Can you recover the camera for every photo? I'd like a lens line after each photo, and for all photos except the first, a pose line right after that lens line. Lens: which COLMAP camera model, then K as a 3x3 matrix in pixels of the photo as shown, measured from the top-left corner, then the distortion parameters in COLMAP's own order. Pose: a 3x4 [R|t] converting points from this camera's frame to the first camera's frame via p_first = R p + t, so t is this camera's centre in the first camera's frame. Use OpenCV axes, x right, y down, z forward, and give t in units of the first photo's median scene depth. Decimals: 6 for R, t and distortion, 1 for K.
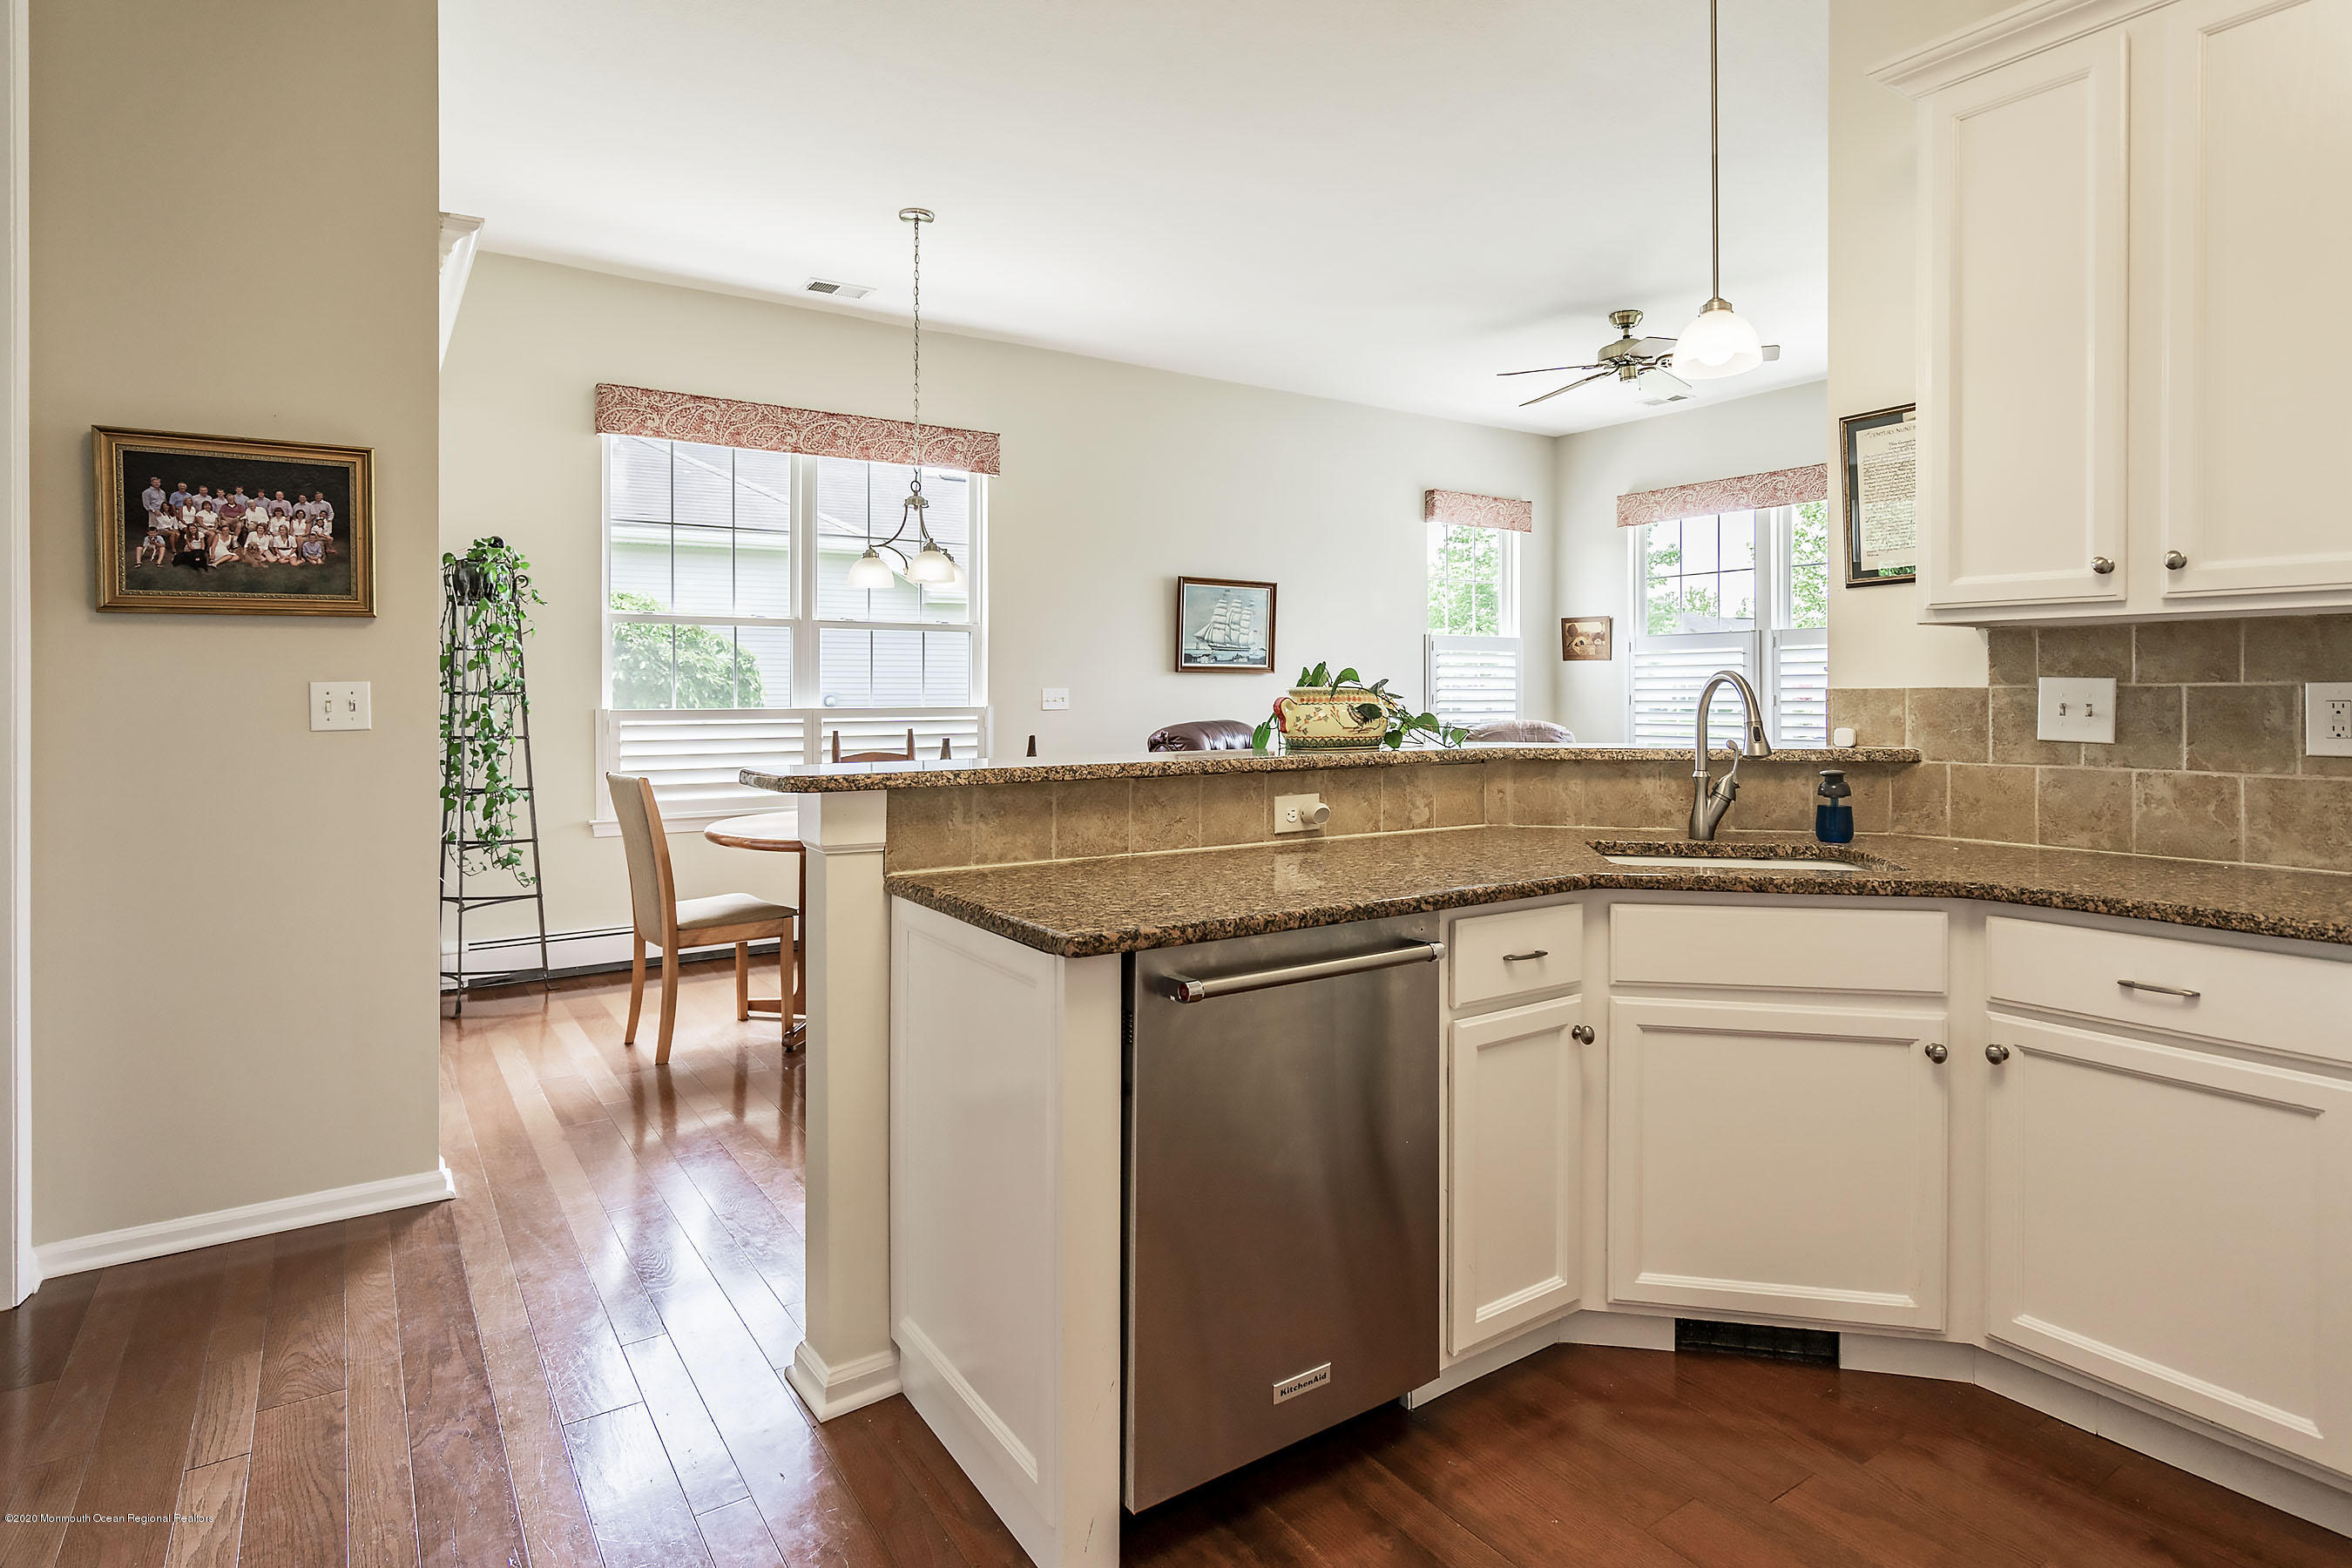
lens RADIAL K [[1288.7, 0, 1216.1], [0, 1288.7, 700.7], [0, 0, 1]] dist [0.039779, 0.001314]
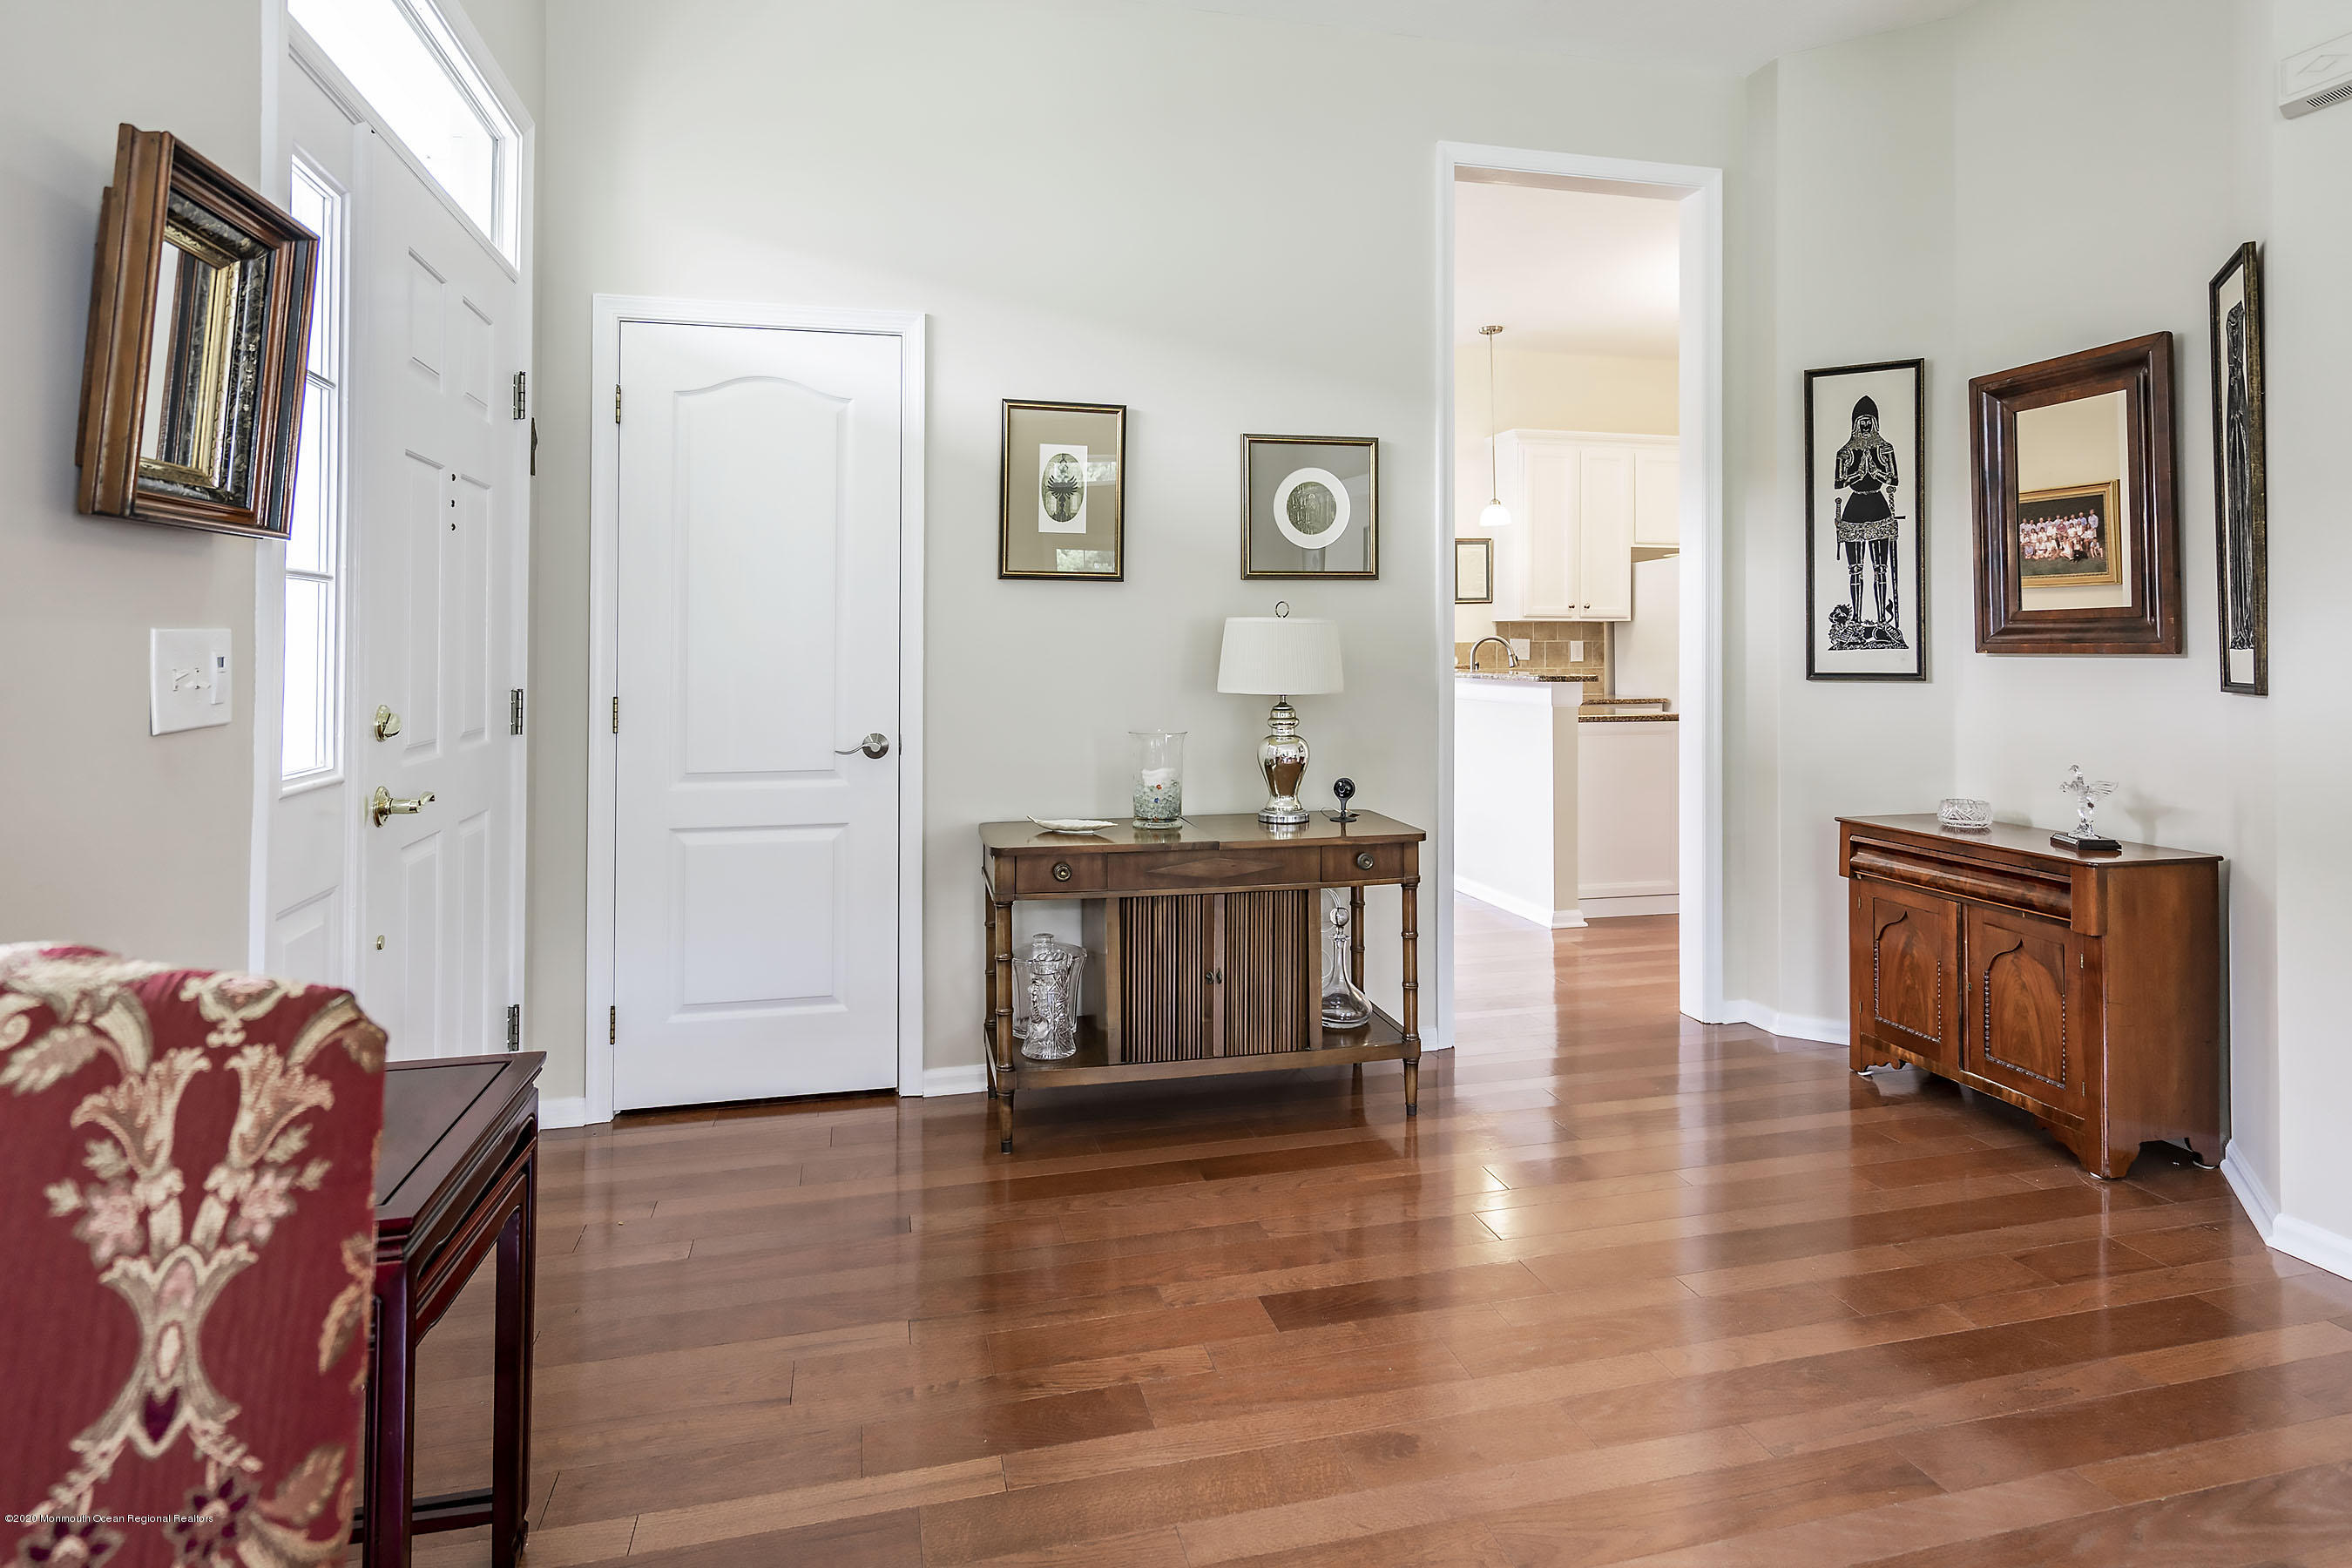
lens RADIAL K [[1233.6, 0, 1187.6], [0, 1233.6, 652.5], [0, 0, 1]] dist [0.004094, -0.000596]
pose [[0.348805, -0.007021, 0.937169, -1.052208], [0.007266, 0.999962, 0.004787, -0.002262], [-0.937167, 0.005140, 0.348843, 0.332794]]
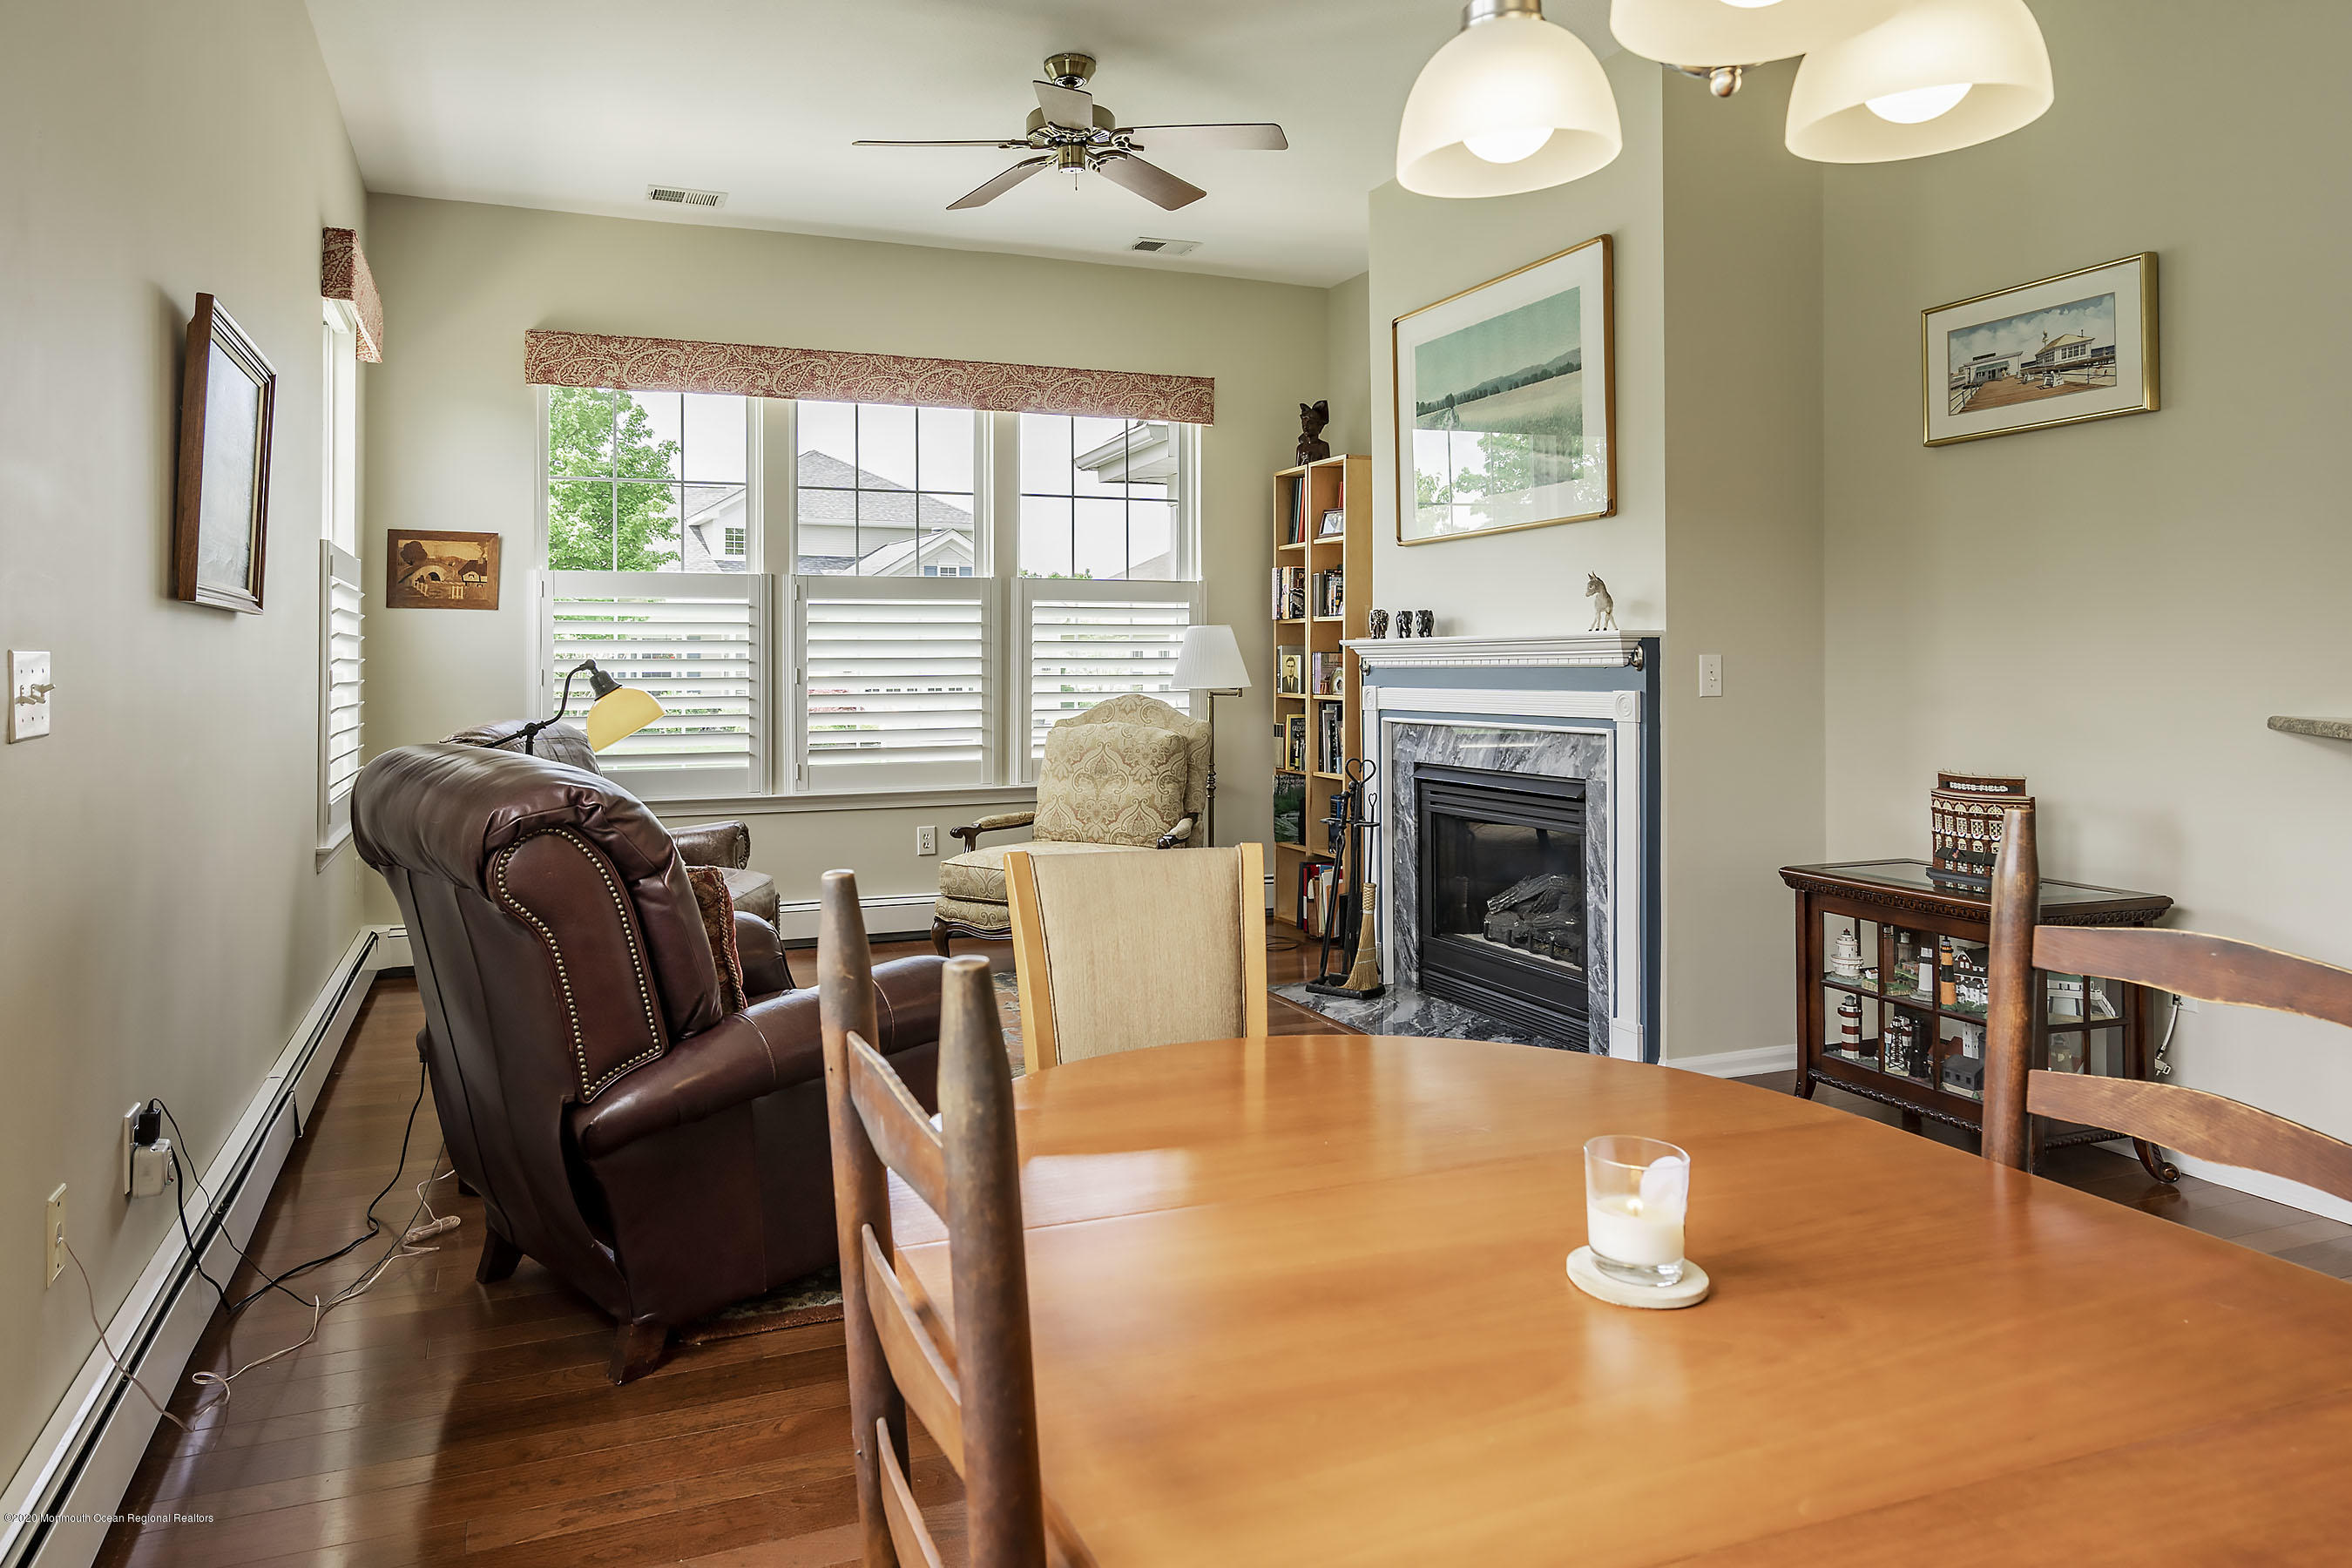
lens RADIAL K [[1455.0, 0, 1036.8], [0, 1455.0, 666.8], [0, 0, 1]] dist [0.020773, -0.003502]
pose [[0.243519, -0.002378, 0.969893, -0.383023], [0.009456, 0.999955, 0.000078, -0.004952], [-0.969850, 0.009153, 0.243531, 0.850058]]
